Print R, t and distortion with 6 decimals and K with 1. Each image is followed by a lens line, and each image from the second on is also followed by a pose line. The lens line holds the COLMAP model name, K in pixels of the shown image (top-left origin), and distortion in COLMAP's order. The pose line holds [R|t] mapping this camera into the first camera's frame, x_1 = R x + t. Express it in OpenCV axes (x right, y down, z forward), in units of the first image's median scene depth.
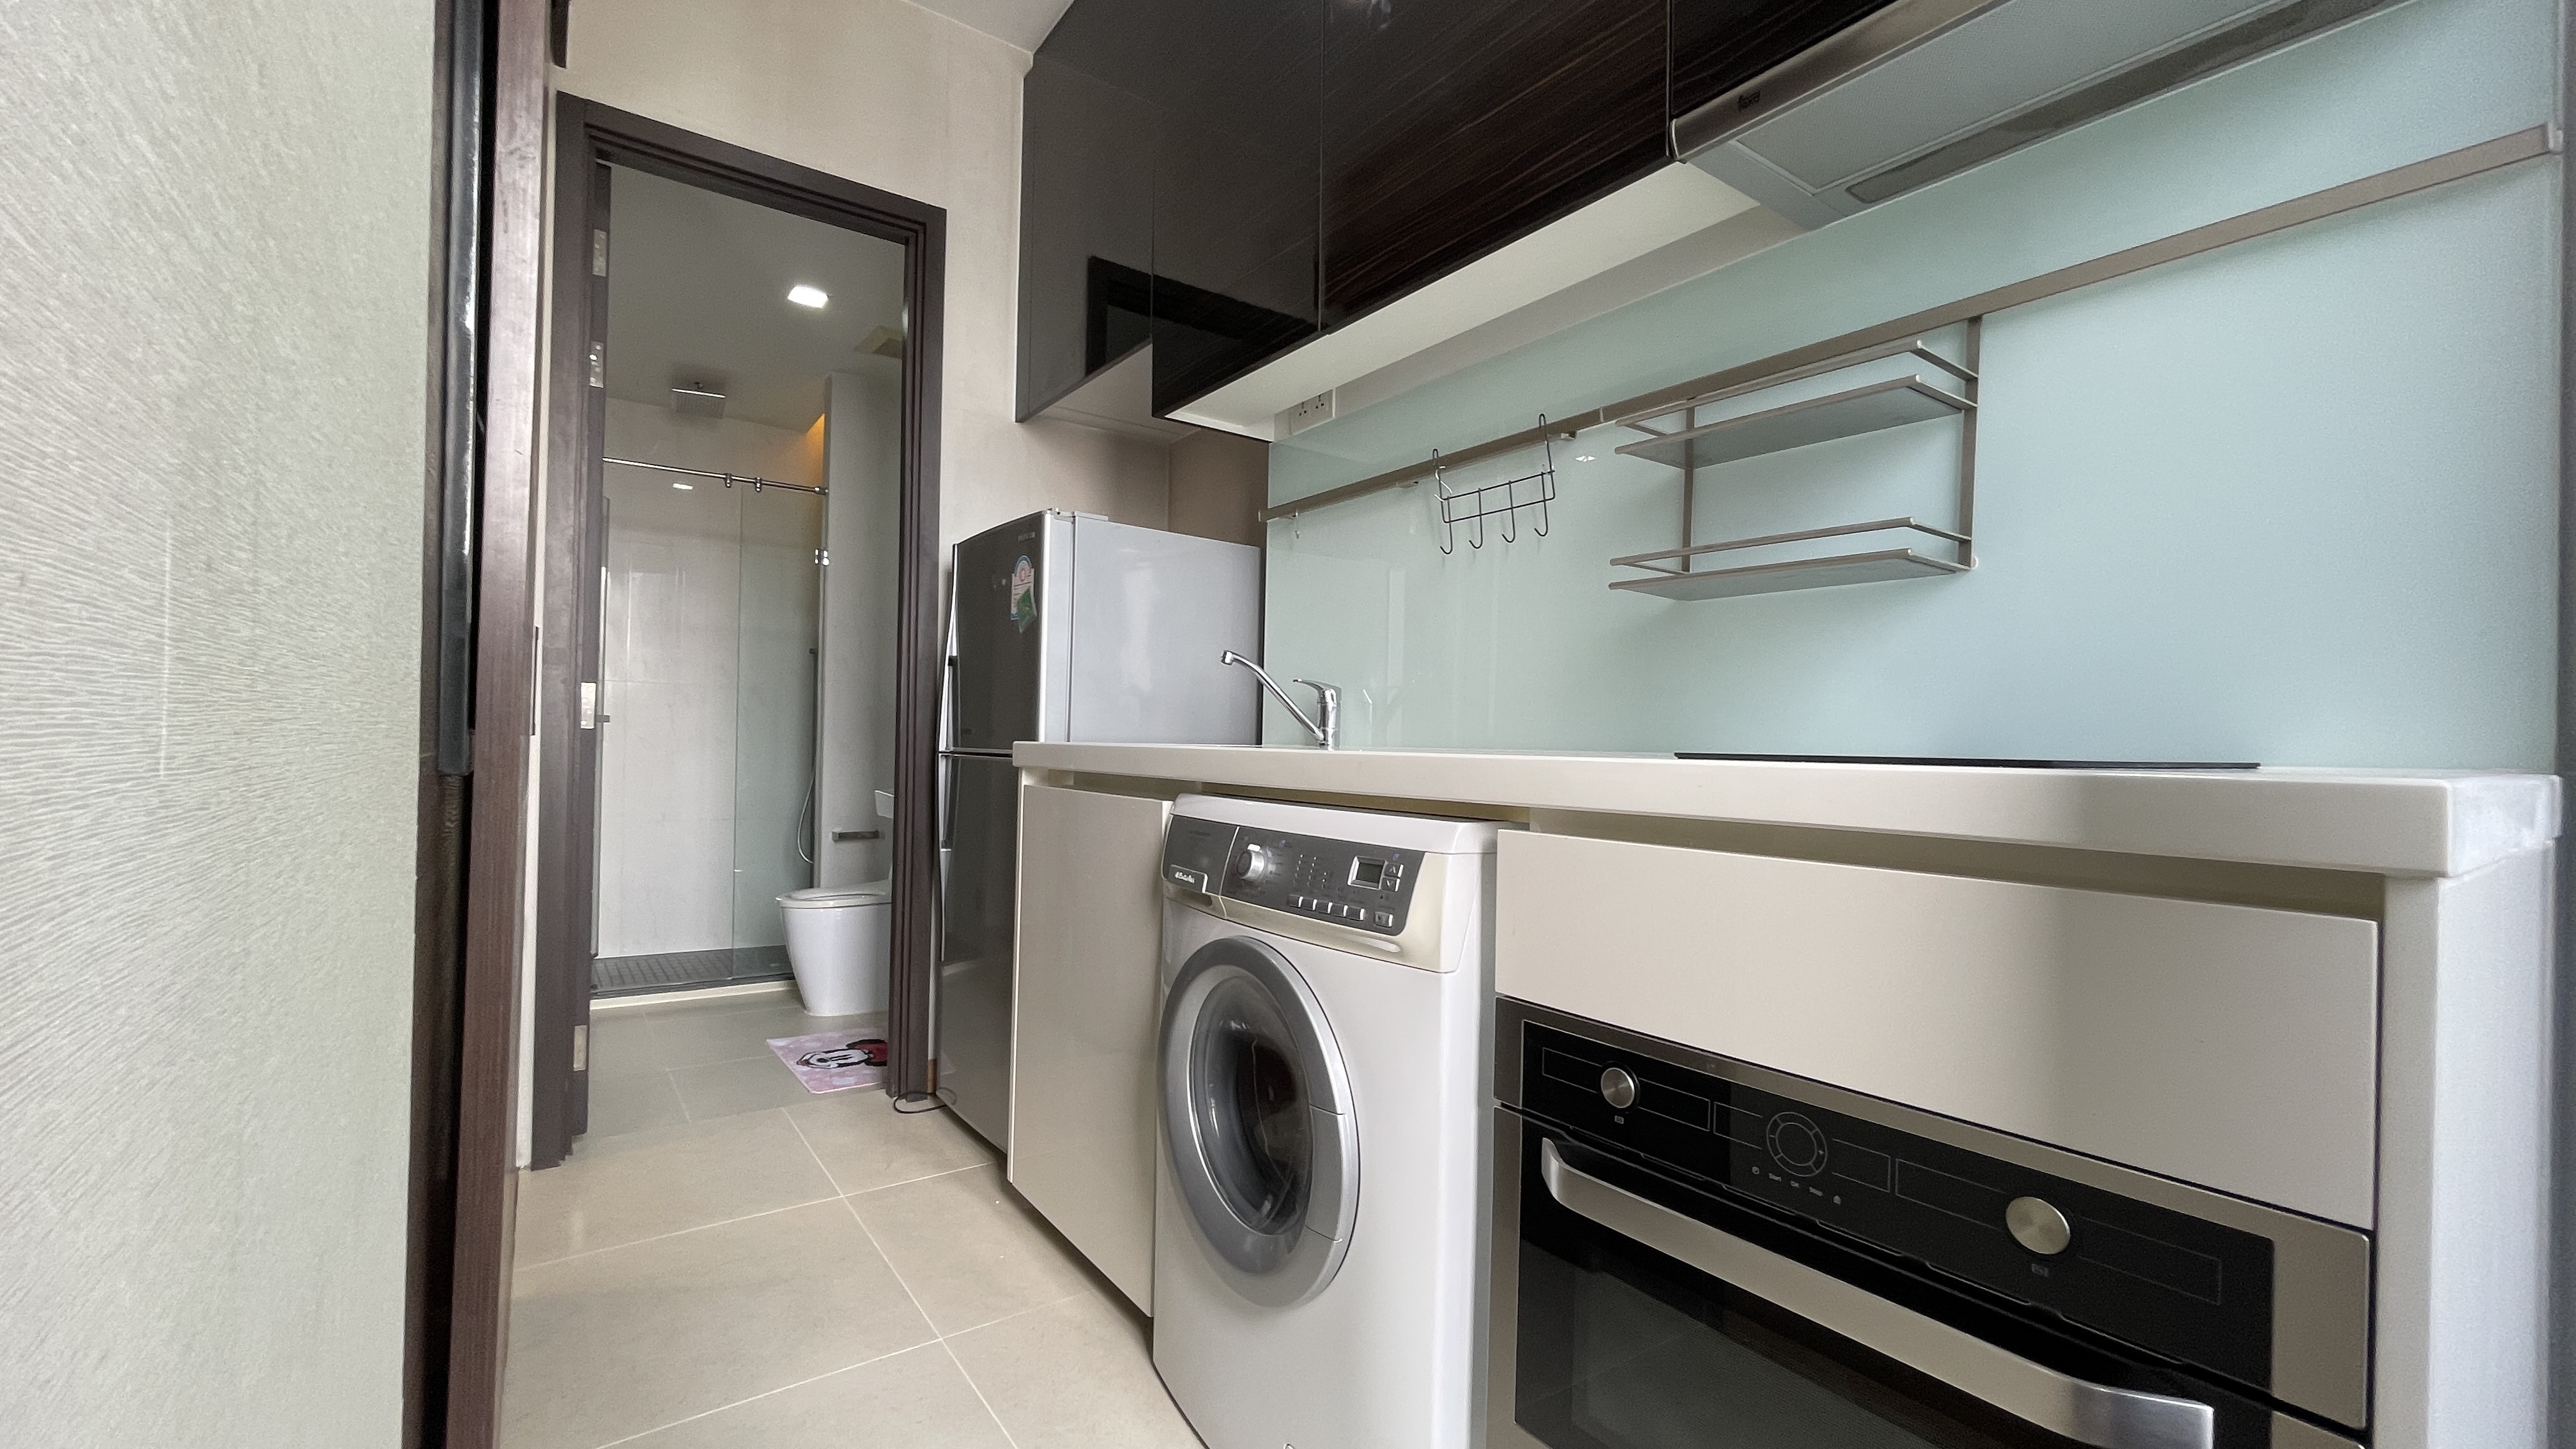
lens RADIAL K [[1040.1, 0, 1255.9], [0, 1040.1, 734.9], [0, 0, 1]] dist [0.000419, 0.000253]
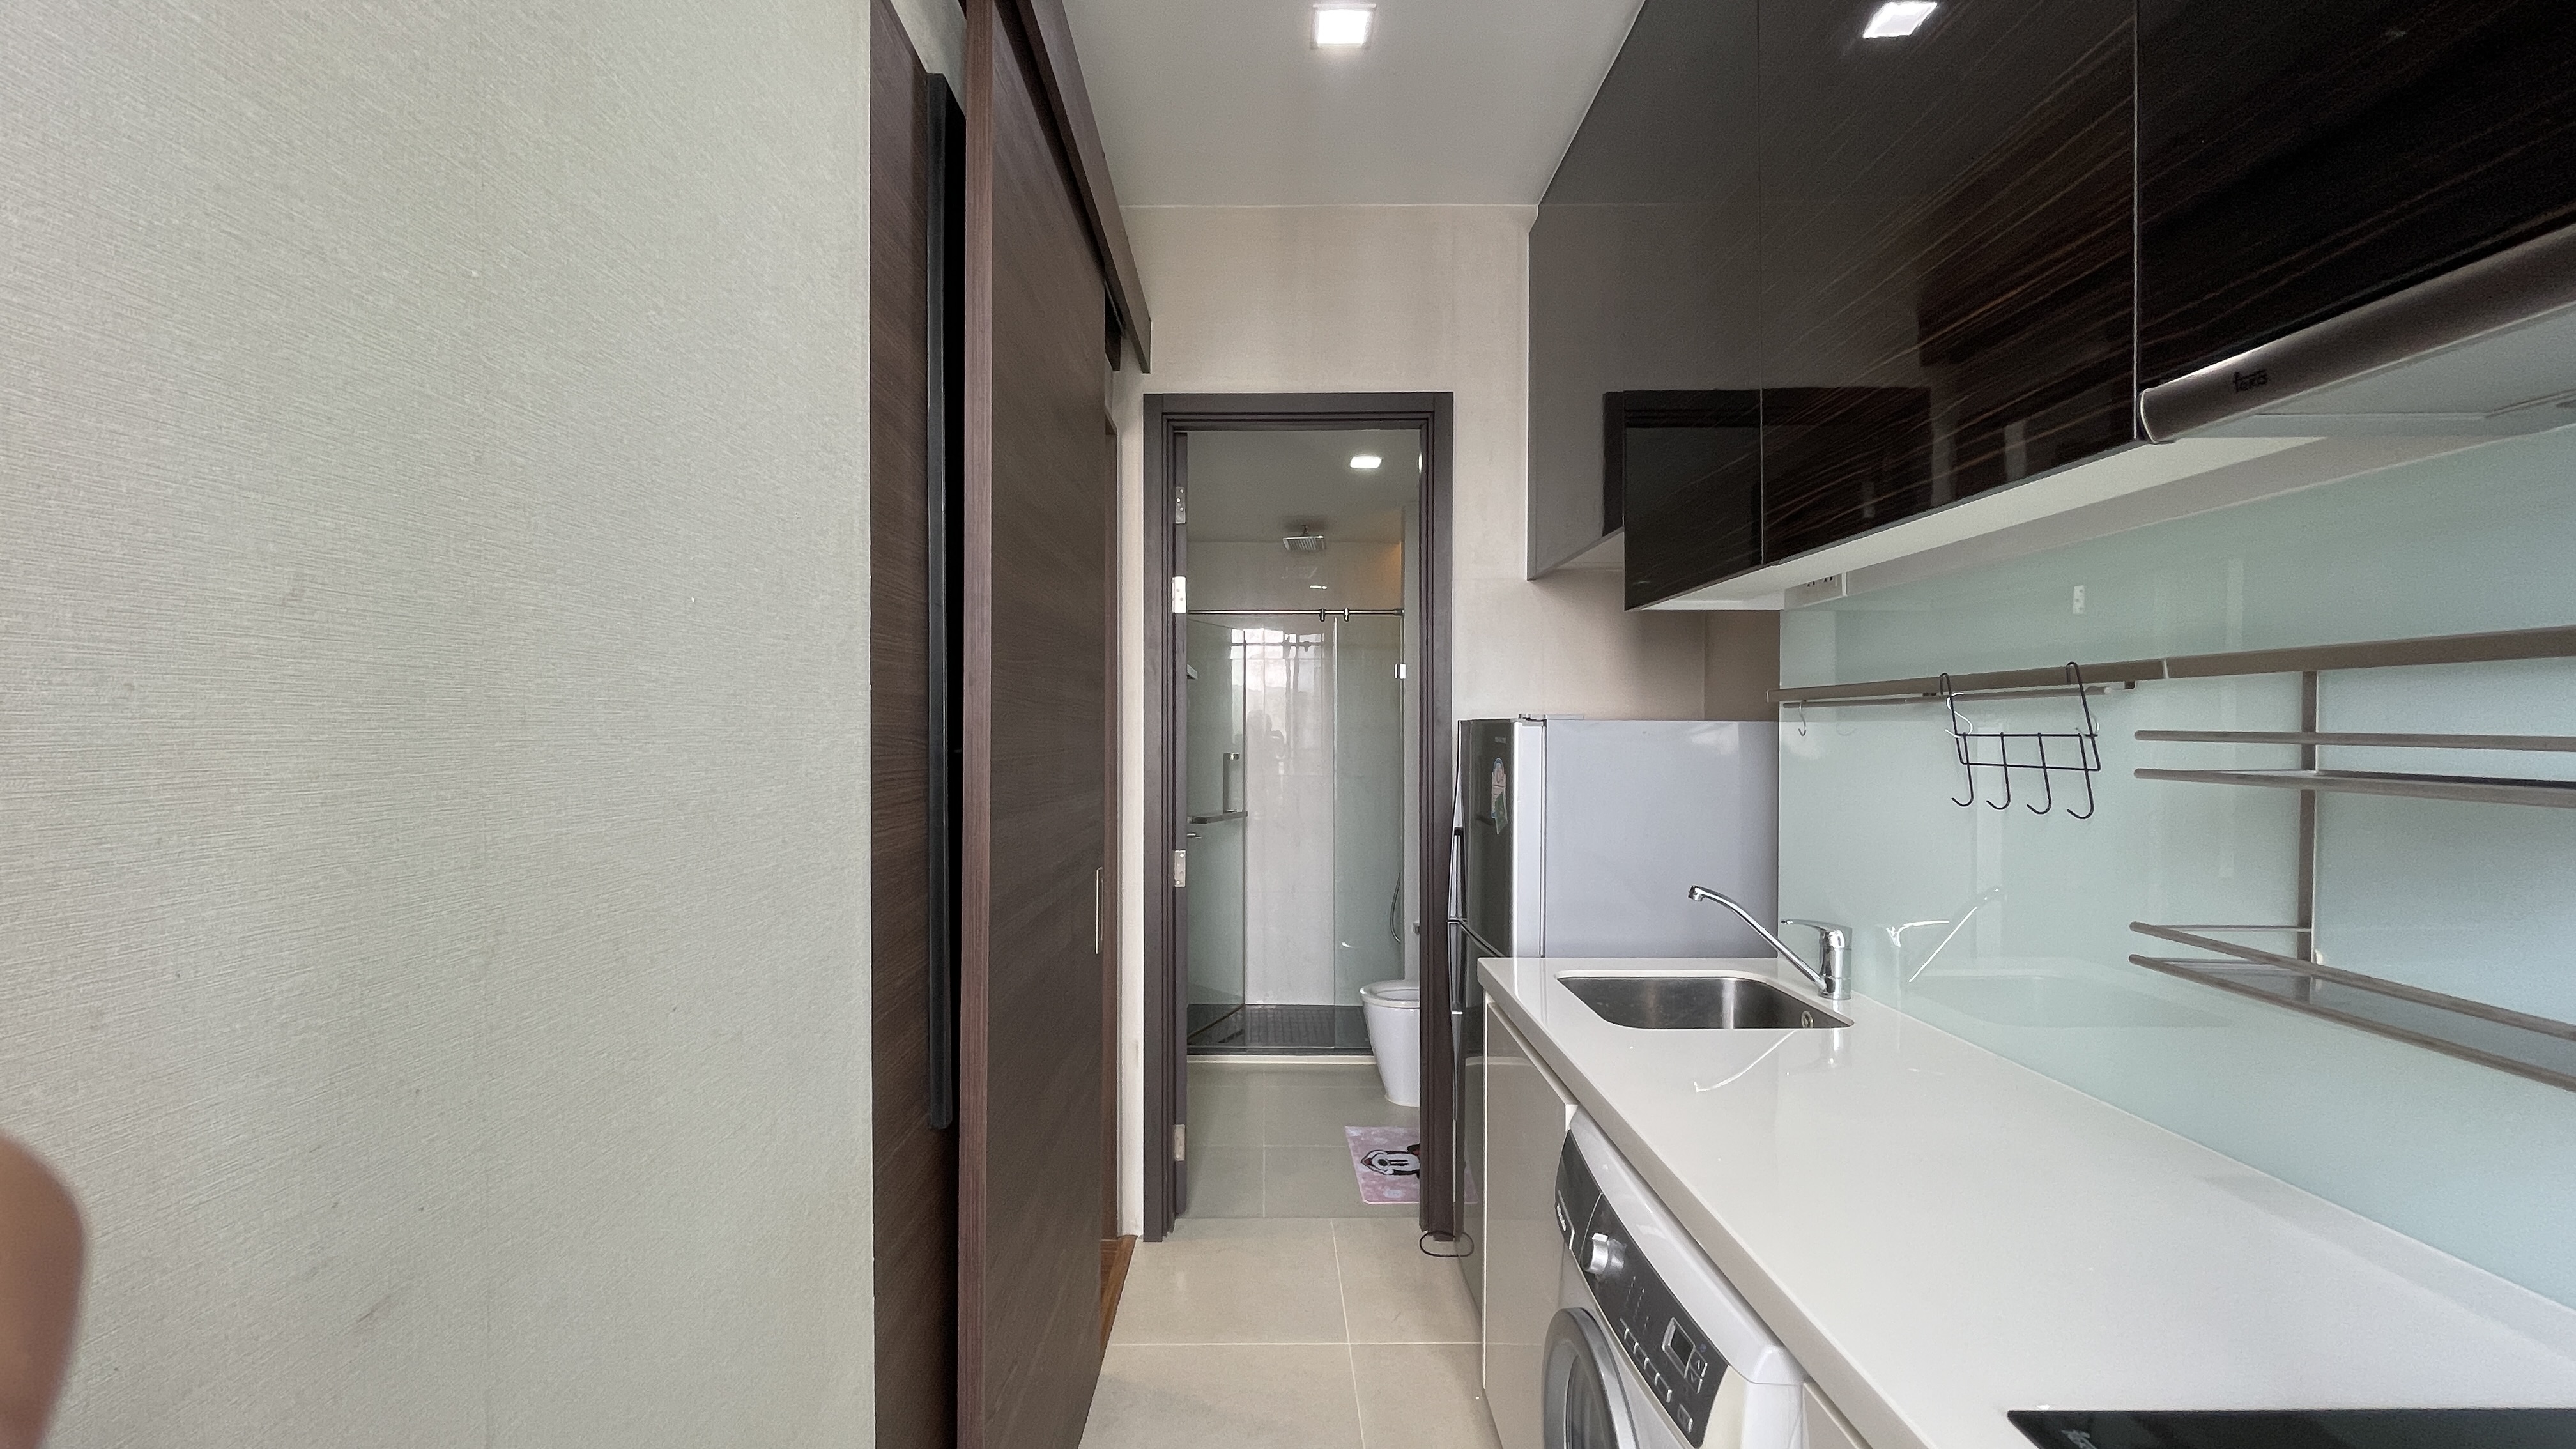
lens RADIAL K [[1040.1, 0, 1255.9], [0, 1040.1, 734.9], [0, 0, 1]] dist [0.000419, 0.000253]
pose [[0.818293, -0.018113, -0.574515, 0.150835], [0.016455, 0.999832, -0.008086, -0.175716], [0.574565, -0.002837, 0.818454, 0.035308]]
